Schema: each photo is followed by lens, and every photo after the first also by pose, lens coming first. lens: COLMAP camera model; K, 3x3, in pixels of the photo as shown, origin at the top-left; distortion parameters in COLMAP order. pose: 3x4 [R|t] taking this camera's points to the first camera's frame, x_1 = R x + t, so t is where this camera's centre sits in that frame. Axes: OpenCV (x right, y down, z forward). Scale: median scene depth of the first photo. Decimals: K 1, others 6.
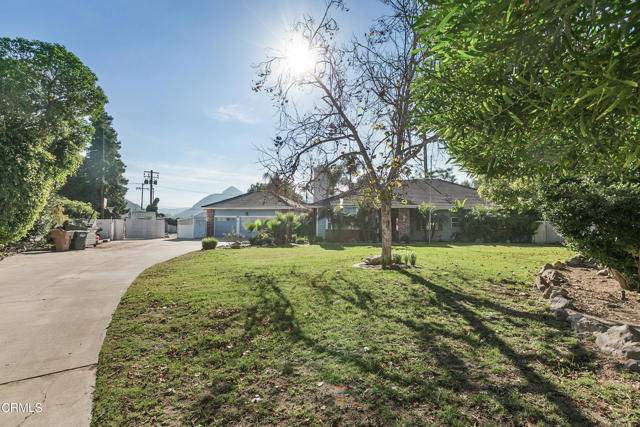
lens RADIAL K [[297.5, 0, 320.5], [0, 297.5, 221.3], [0, 0, 1]] dist [-0.002012, -0.000964]
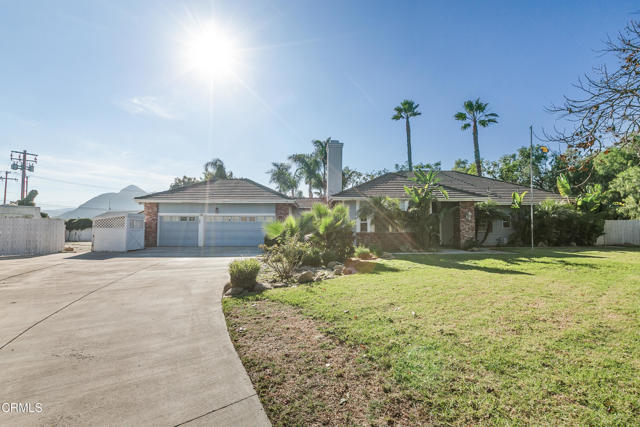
lens RADIAL K [[297.5, 0, 320.5], [0, 297.5, 221.3], [0, 0, 1]] dist [-0.002012, -0.000964]
pose [[0.961288, -0.002178, 0.275538, -0.198490], [0.004920, 0.999945, -0.009259, 0.005780], [-0.275502, 0.010256, 0.961246, 0.306584]]
